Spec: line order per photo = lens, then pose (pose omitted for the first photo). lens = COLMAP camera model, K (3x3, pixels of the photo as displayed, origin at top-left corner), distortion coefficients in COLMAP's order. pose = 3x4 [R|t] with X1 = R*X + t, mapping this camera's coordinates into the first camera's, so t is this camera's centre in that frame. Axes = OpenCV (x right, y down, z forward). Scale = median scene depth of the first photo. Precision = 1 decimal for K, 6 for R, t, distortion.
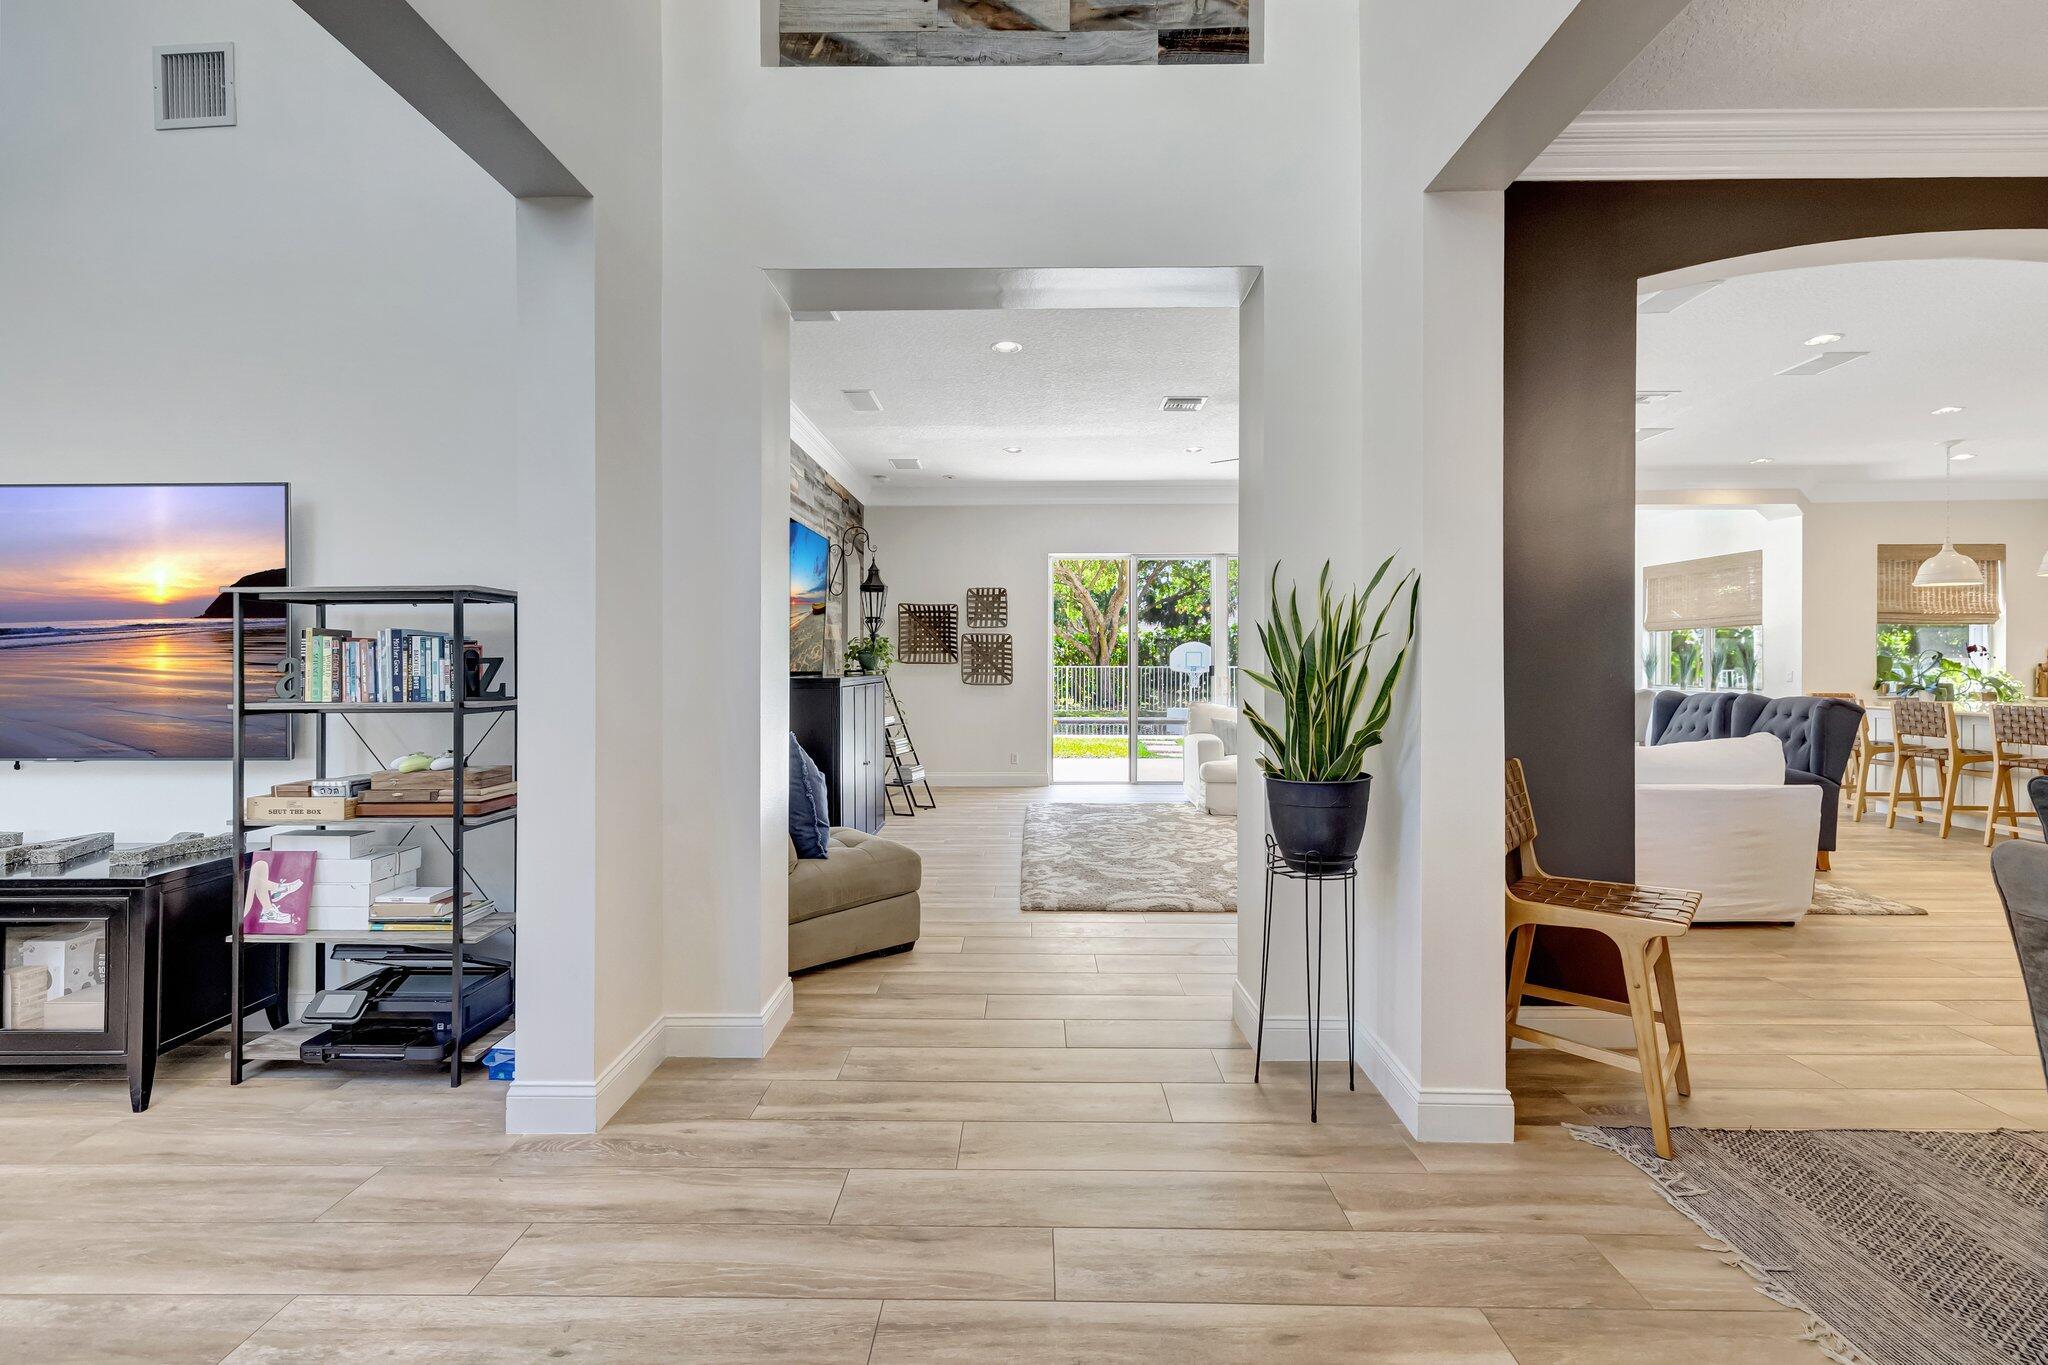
lens RADIAL K [[881.7, 0, 1024.0], [0, 881.7, 666.1], [0, 0, 1]] dist [-0.002057, 0.000227]
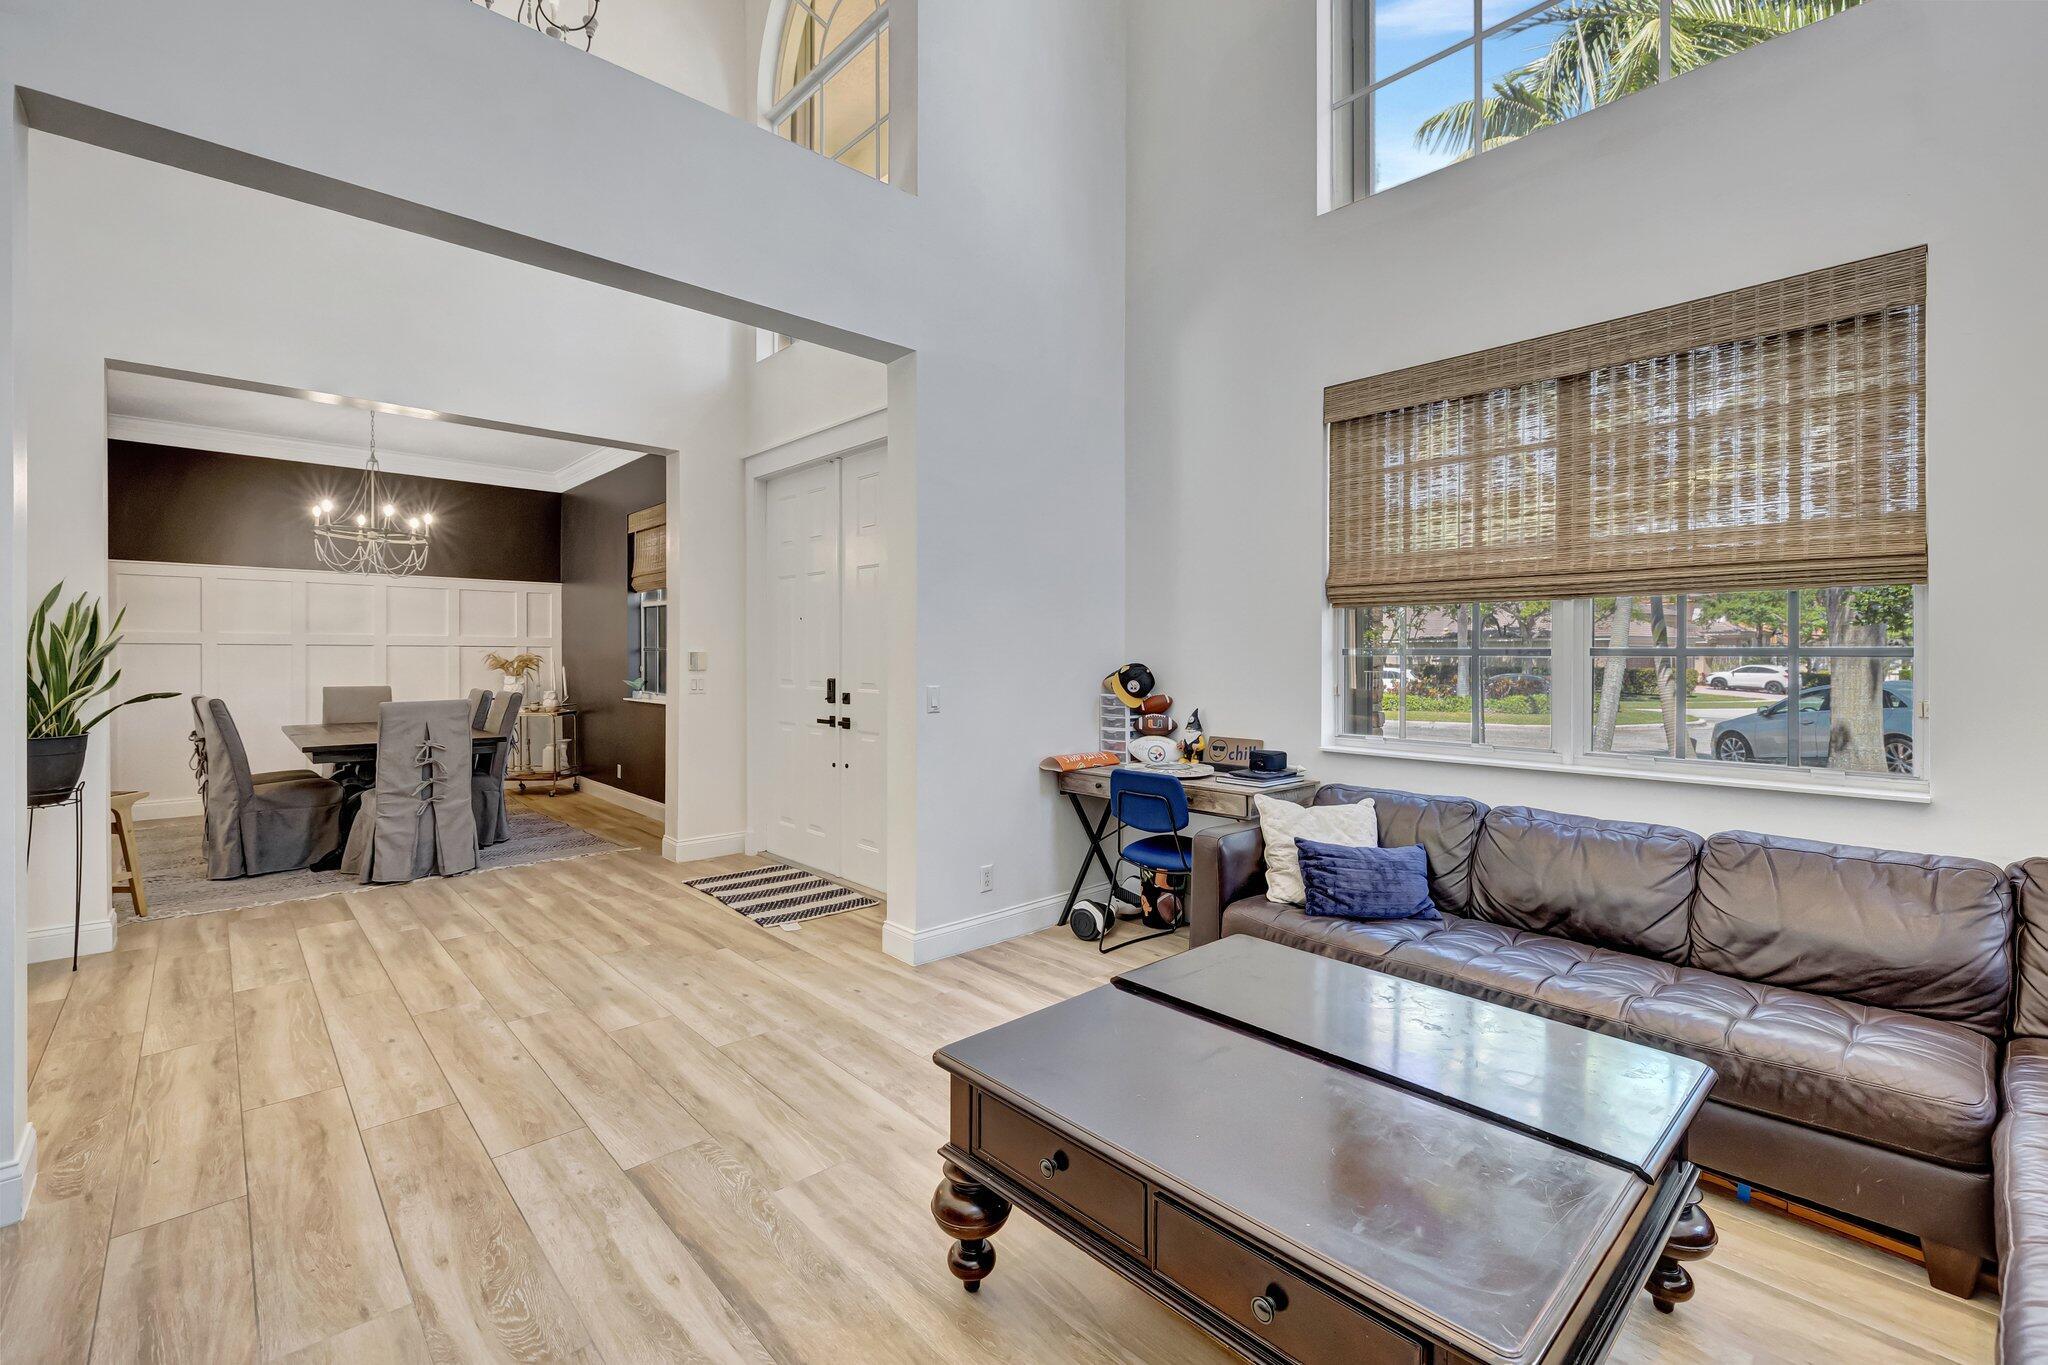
lens RADIAL K [[881.7, 0, 1017.8], [0, 881.7, 666.7], [0, 0, 1]] dist [-0.002057, 0.000227]
pose [[-0.685147, -0.009037, 0.728349, -2.282223], [0.003303, 0.999874, 0.015513, 0.000754], [-0.728397, 0.013035, -0.685031, 1.093860]]
